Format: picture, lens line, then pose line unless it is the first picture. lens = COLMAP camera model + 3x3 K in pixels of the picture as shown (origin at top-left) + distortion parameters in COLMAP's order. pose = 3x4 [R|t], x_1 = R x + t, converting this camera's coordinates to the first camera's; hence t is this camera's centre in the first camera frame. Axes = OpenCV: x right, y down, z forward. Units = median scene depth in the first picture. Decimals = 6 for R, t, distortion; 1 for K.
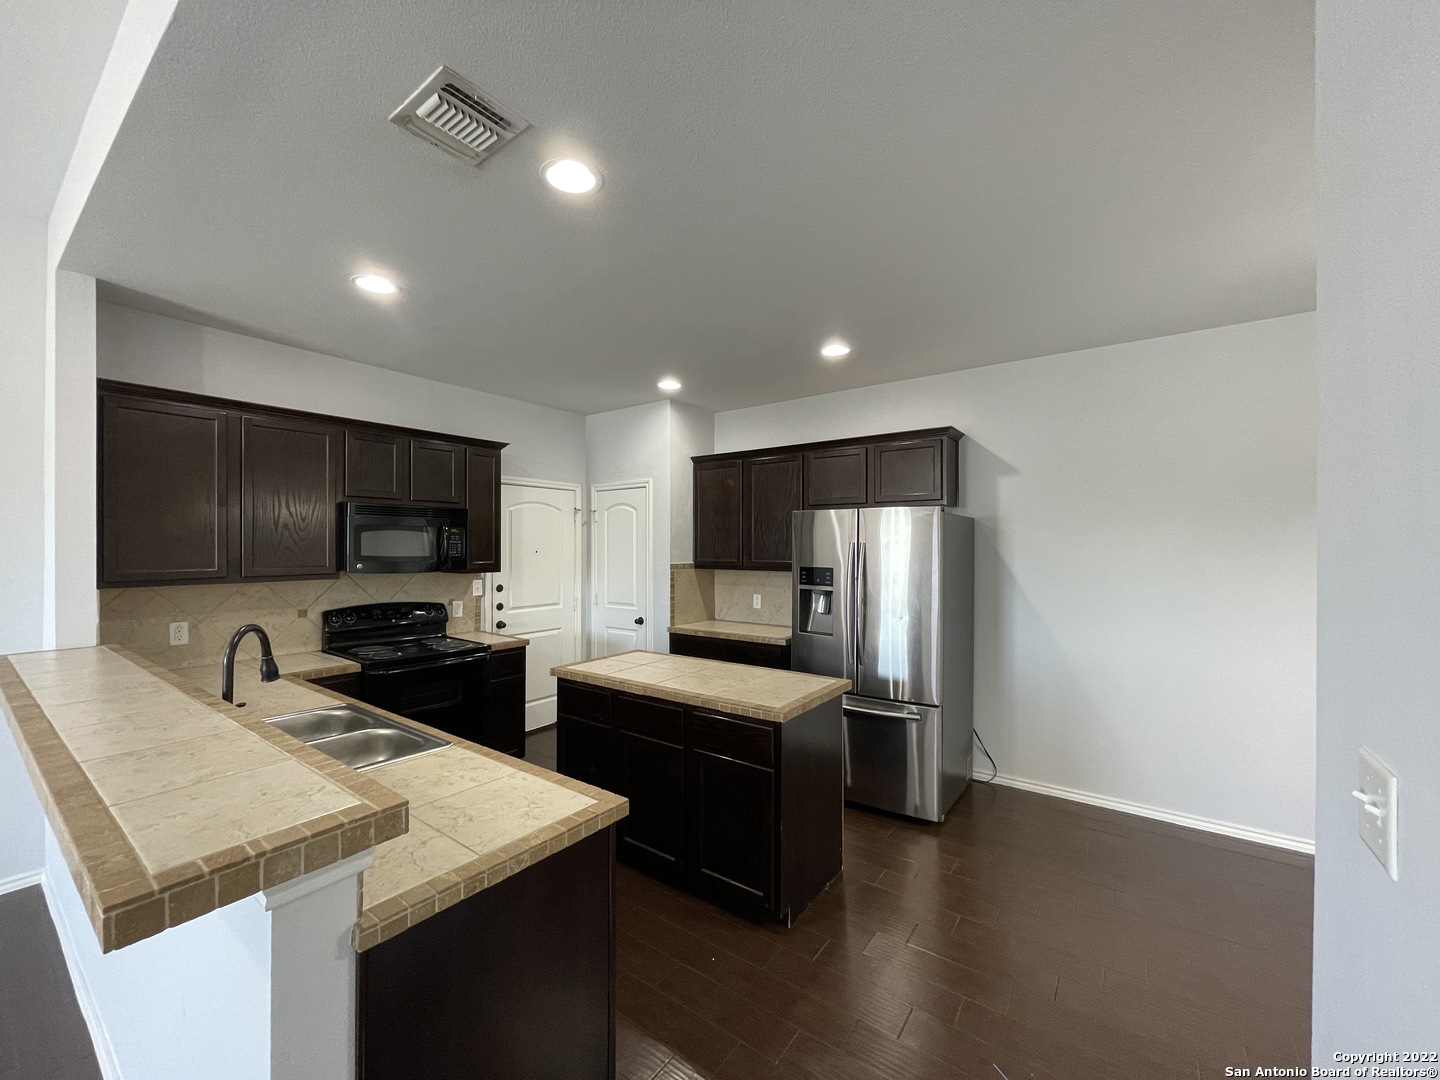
lens RADIAL K [[571.1, 0, 720.0], [0, 571.1, 540.0], [0, 0, 1]] dist [-0.001129, -0.000070]
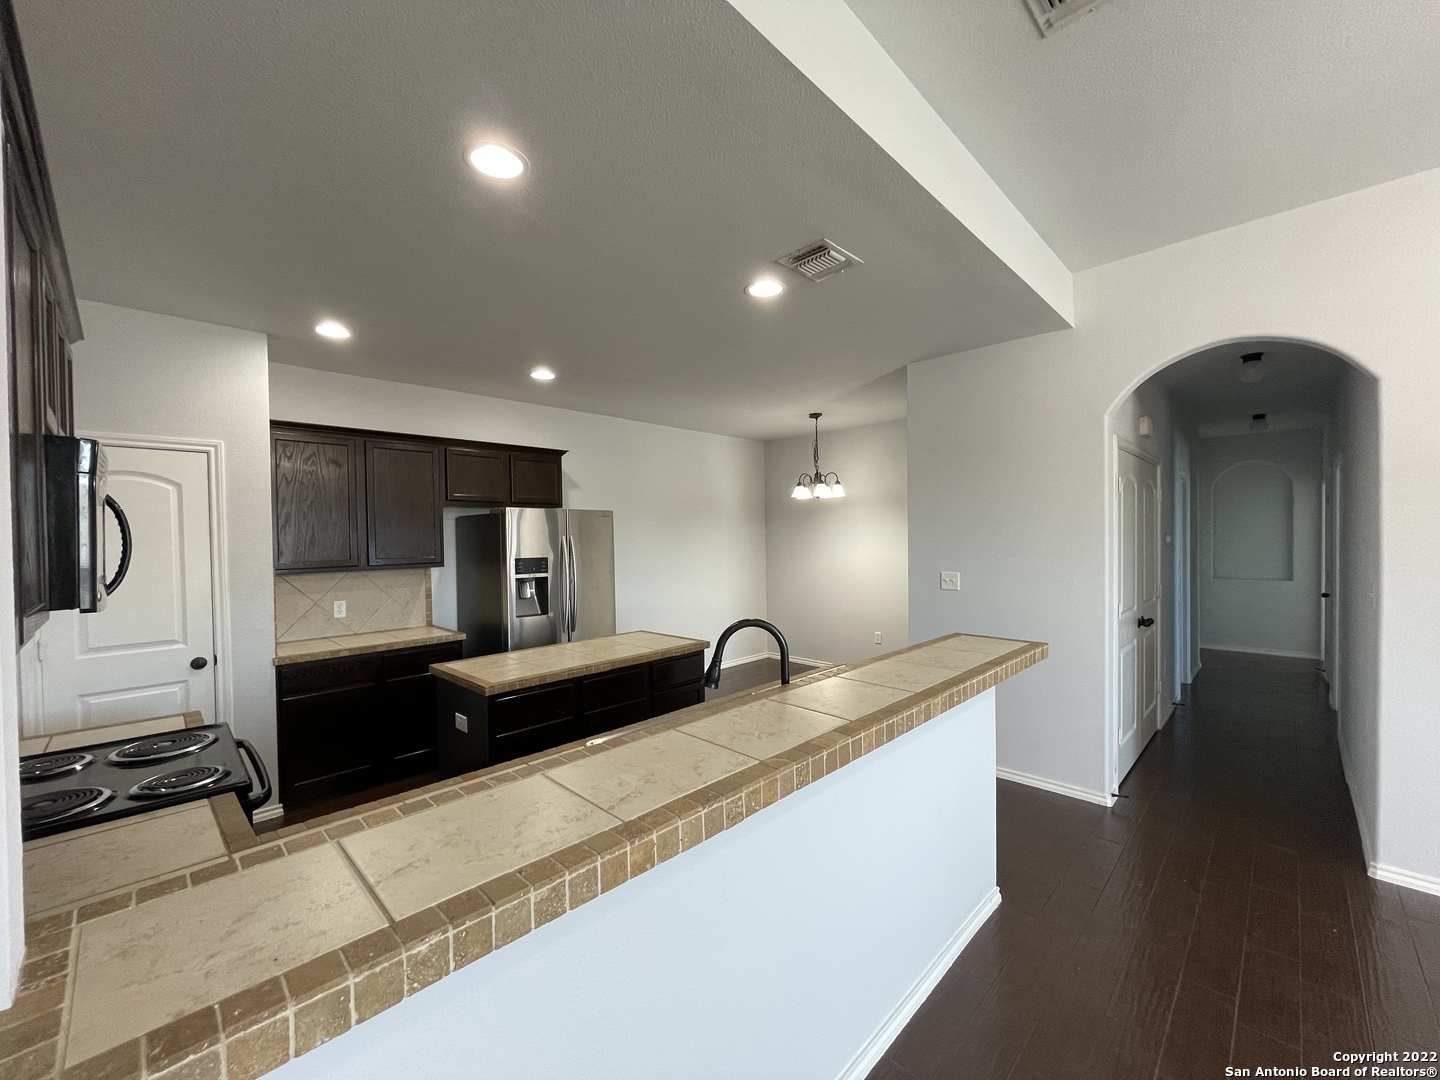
lens RADIAL K [[583.8, 0, 720.0], [0, 583.8, 540.0], [0, 0, 1]] dist [-0.003153, -0.000169]
pose [[0.149842, -0.011212, 0.988646, -0.708707], [0.002458, 0.999937, 0.010967, 0.000490], [-0.988707, 0.000787, 0.149860, 0.348732]]
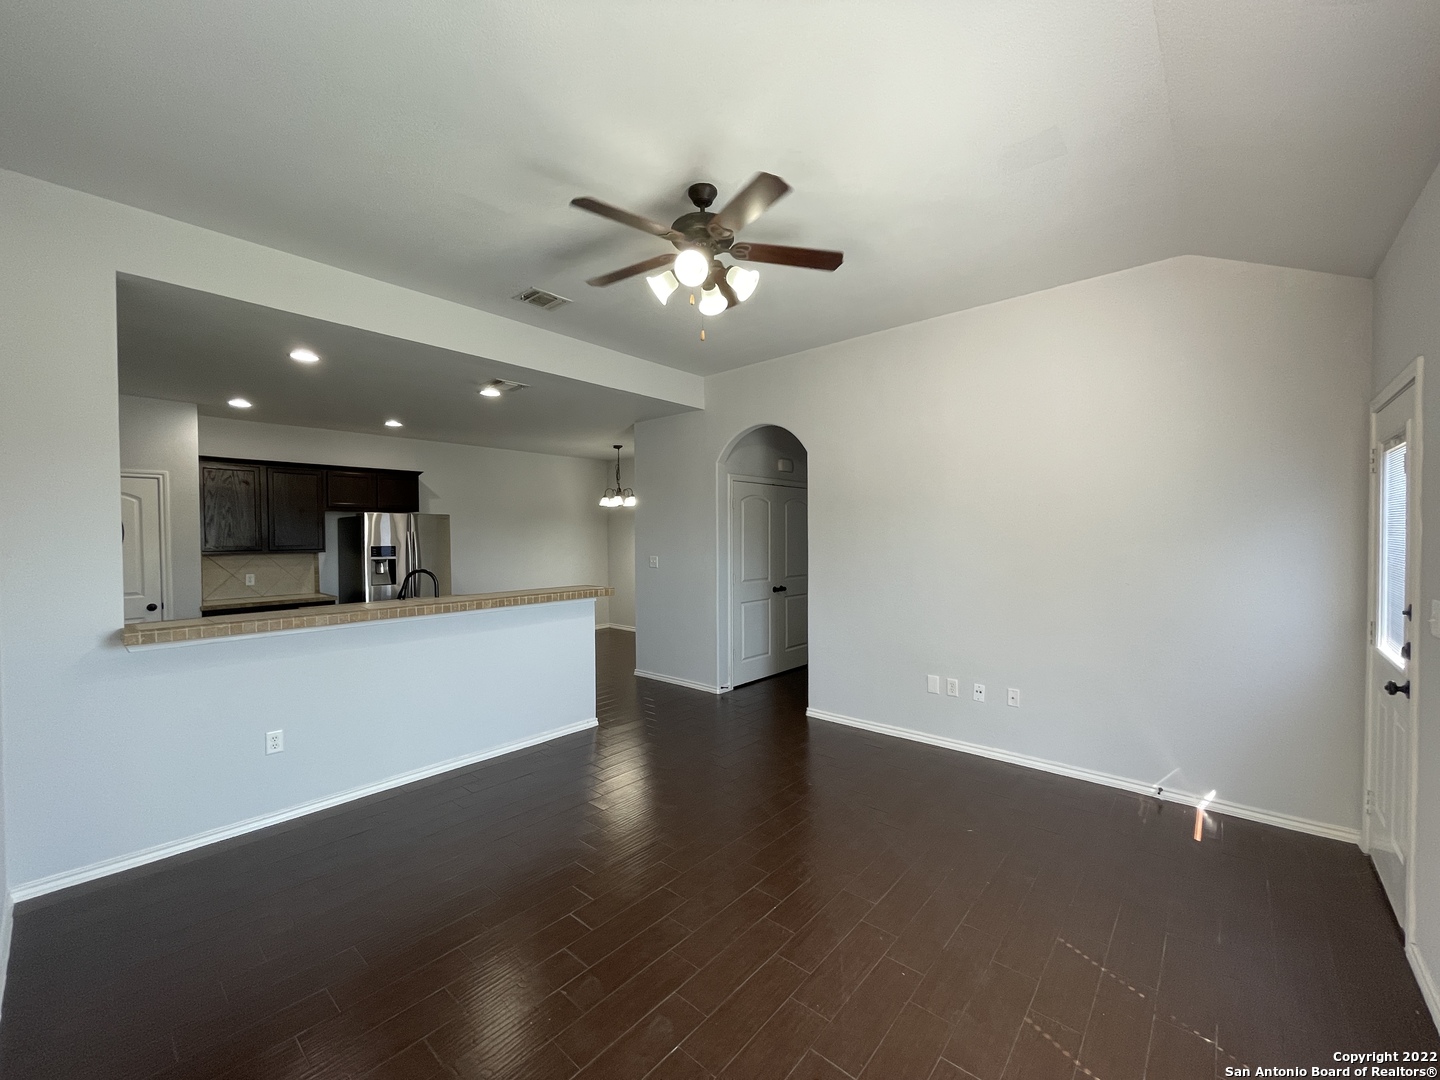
lens RADIAL K [[583.4, 0, 720.0], [0, 583.4, 540.0], [0, 0, 1]] dist [0.001628, -0.000122]
pose [[0.094739, -0.014618, 0.995395, -1.125888], [-0.006369, 0.999863, 0.015290, -0.002408], [-0.995482, -0.007788, 0.094633, -0.121917]]
